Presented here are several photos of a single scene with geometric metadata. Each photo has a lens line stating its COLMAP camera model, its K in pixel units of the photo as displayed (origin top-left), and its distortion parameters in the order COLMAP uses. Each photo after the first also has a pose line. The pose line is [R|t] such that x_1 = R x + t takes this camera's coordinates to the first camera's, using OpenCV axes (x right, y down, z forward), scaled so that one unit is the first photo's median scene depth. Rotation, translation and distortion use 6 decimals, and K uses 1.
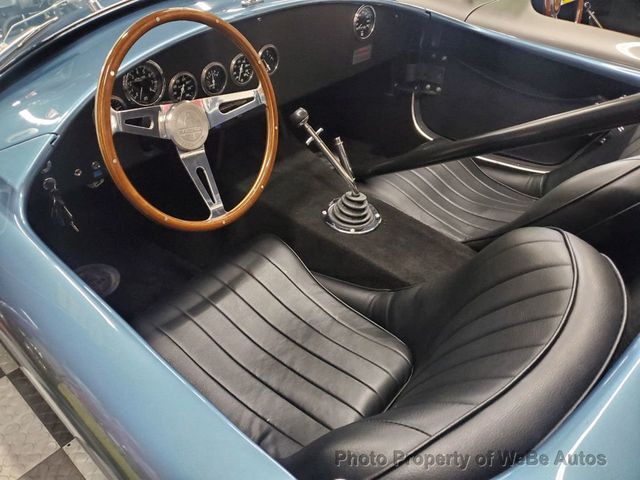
lens RADIAL K [[492.6, 0, 311.7], [0, 492.6, 251.6], [0, 0, 1]] dist [0.009025, -0.014117]
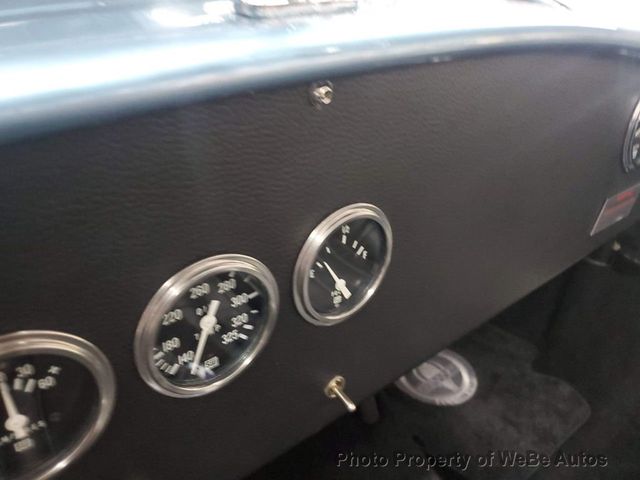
lens RADIAL K [[492.6, 0, 315.2], [0, 492.6, 244.2], [0, 0, 1]] dist [0.009025, -0.014117]
pose [[0.988492, 0.100223, -0.113309, -0.084812], [-0.114515, 0.985193, -0.127600, -0.403278], [0.098843, 0.139107, 0.985332, 0.848840]]
